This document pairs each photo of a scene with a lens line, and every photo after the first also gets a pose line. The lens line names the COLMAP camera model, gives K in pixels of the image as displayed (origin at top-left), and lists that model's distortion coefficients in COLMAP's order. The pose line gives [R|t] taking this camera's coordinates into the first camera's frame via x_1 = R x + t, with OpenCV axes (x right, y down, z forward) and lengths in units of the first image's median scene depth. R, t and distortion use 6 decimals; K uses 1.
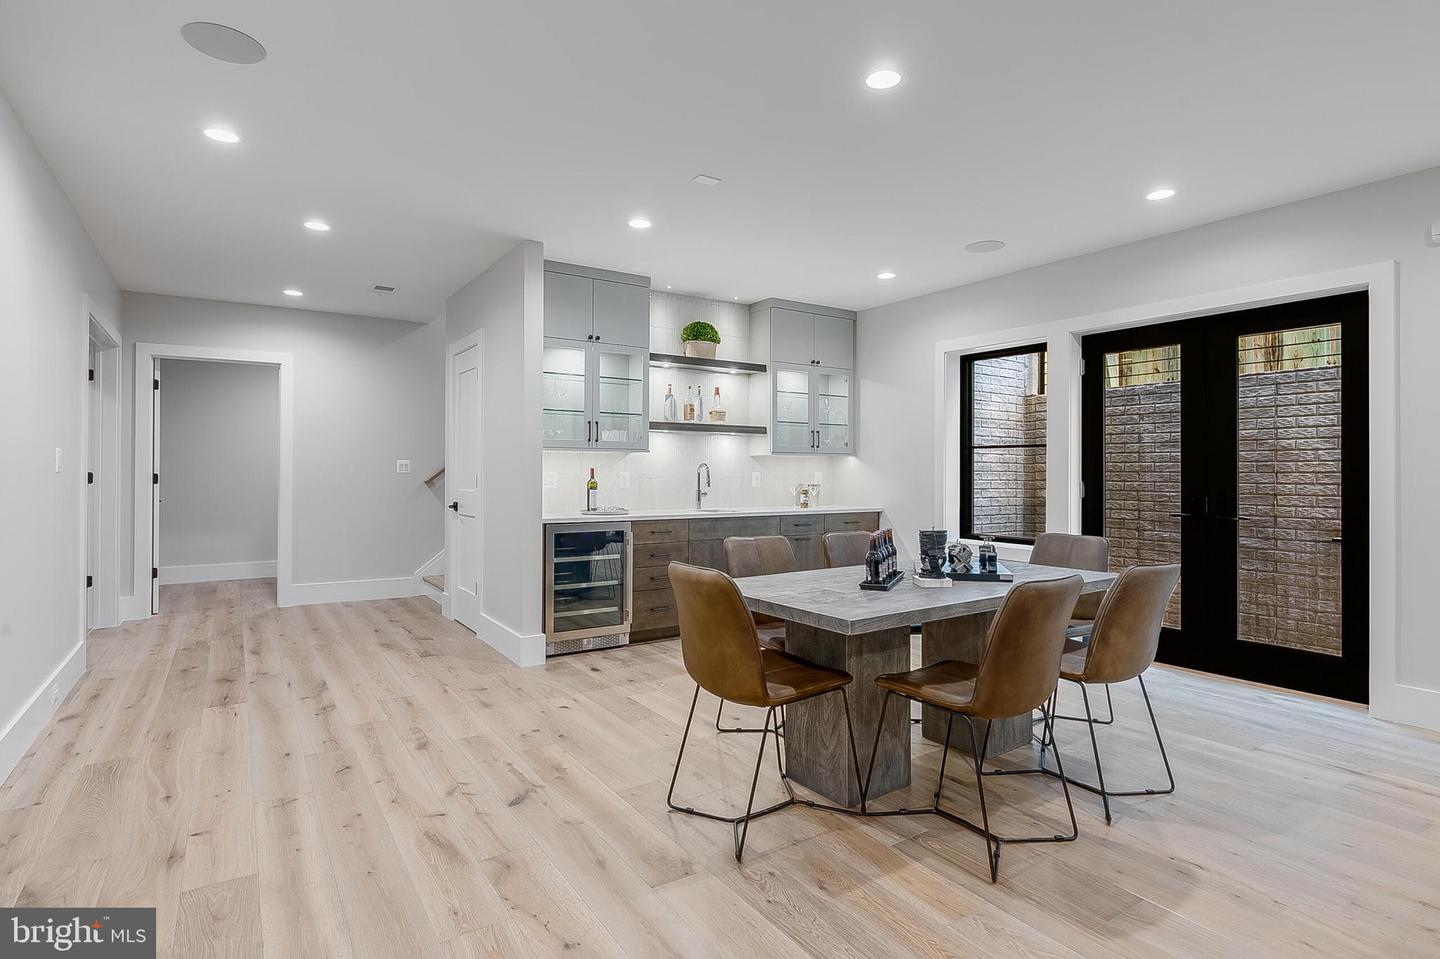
lens RADIAL K [[737.5, 0, 720.2], [0, 737.5, 471.7], [0, 0, 1]] dist [0.003400, 0.001115]
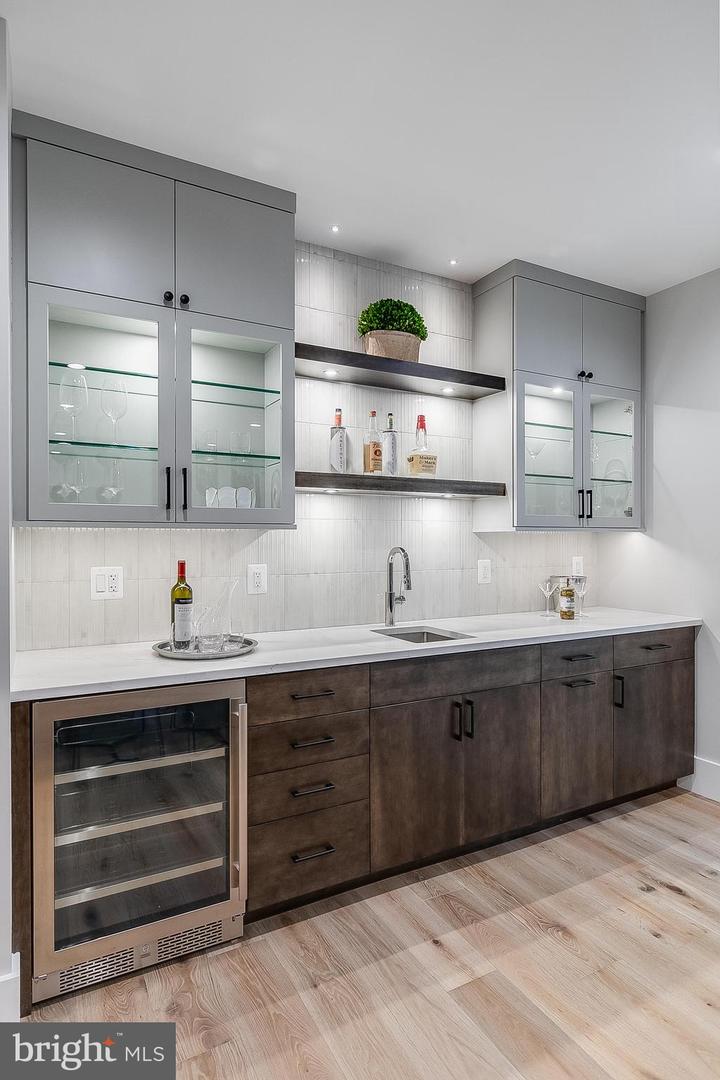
lens RADIAL K [[601.6, 0, 360.0], [0, 601.6, 537.8], [0, 0, 1]] dist [-0.005420, 0.000310]
pose [[0.996522, -0.004301, -0.083214, -0.013619], [0.004212, 0.999990, -0.001244, -0.018034], [0.083218, 0.000889, 0.996531, 0.536372]]
